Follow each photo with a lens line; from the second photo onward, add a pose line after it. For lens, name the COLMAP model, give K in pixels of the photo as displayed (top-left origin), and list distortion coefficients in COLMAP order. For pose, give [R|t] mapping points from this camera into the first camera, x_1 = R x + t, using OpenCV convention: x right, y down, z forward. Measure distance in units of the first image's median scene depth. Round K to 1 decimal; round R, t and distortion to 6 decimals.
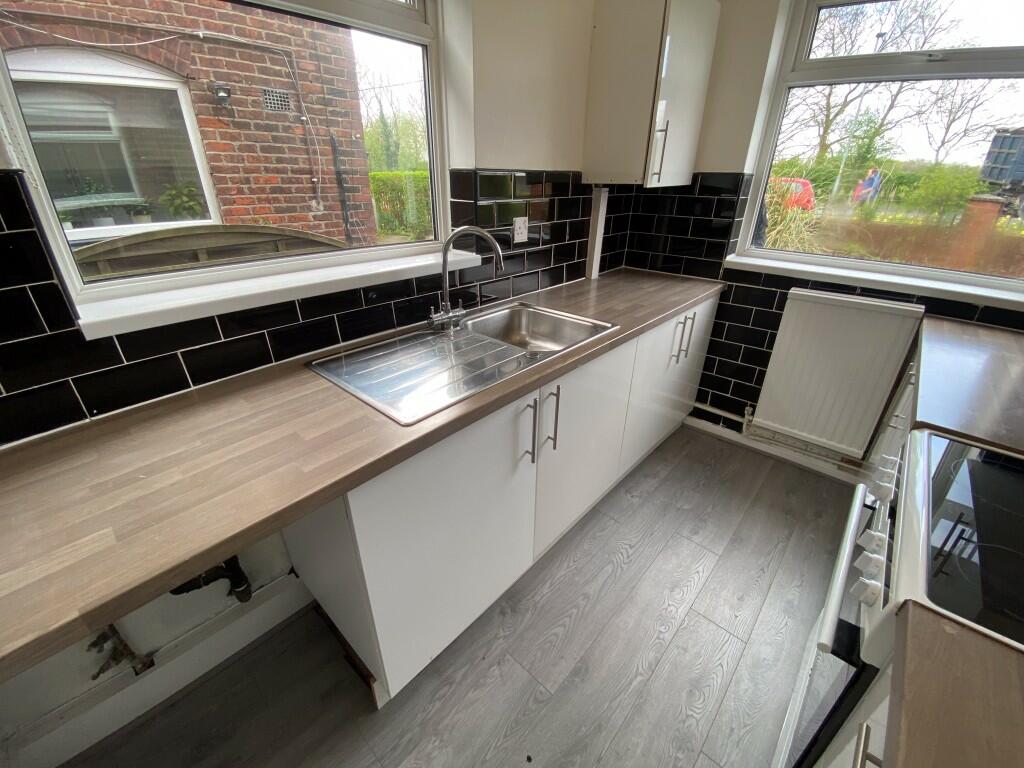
lens RADIAL K [[417.3, 0, 512.0], [0, 417.3, 384.0], [0, 0, 1]] dist [0.016971, -0.021353]
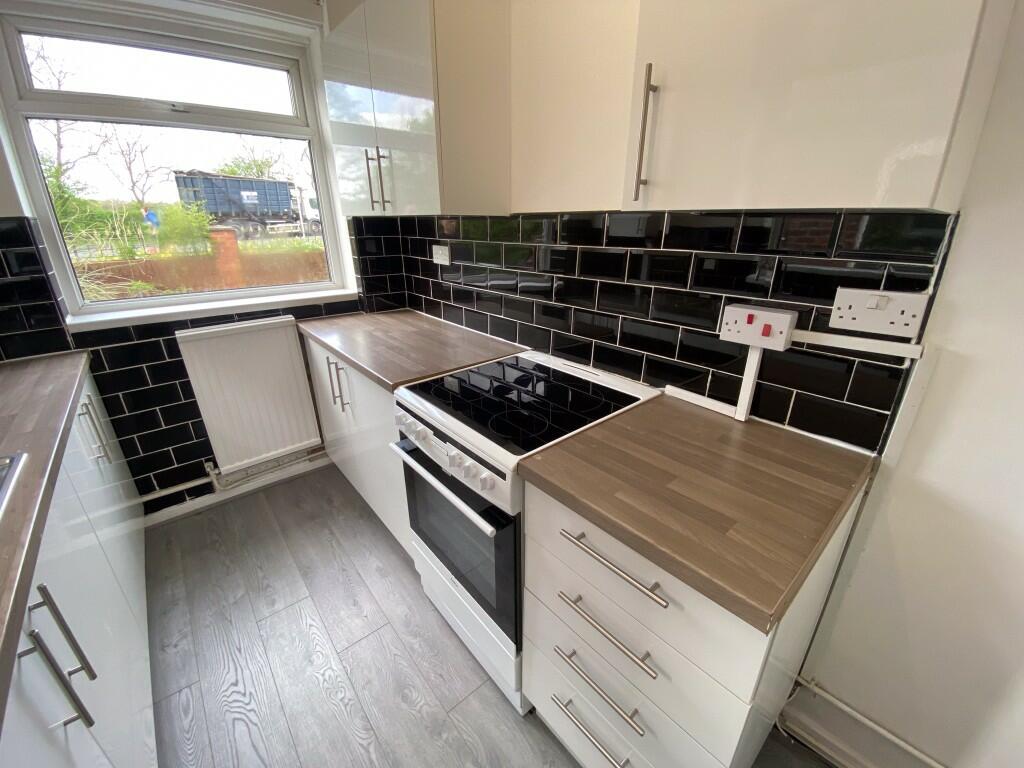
lens RADIAL K [[413.6, 0, 512.0], [0, 413.6, 384.0], [0, 0, 1]] dist [0.010837, -0.016078]
pose [[0.125194, -0.371189, 0.920079, -0.115447], [0.438703, 0.852498, 0.284230, -0.058131], [-0.889868, 0.368058, 0.269569, 0.117294]]
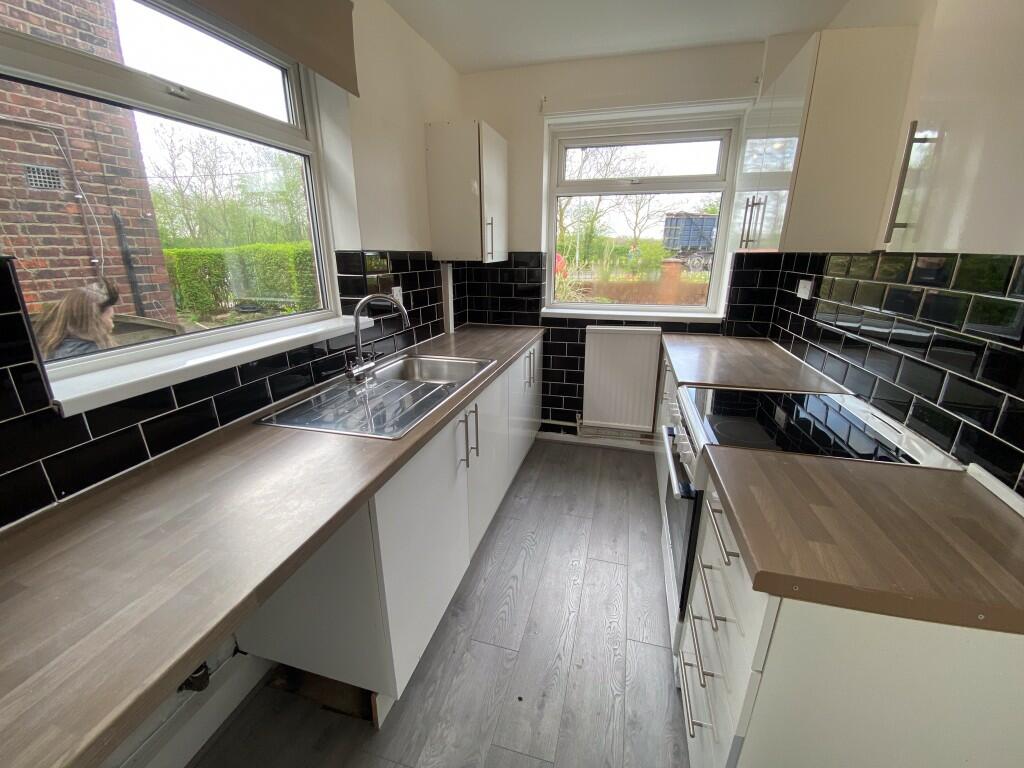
lens RADIAL K [[414.5, 0, 510.7], [0, 414.5, 384.2], [0, 0, 1]] dist [0.028465, -0.025438]
pose [[0.892220, -0.143834, 0.428082, -0.199571], [0.207199, 0.972643, -0.105044, 0.060264], [-0.401262, 0.182421, 0.897614, -0.141918]]
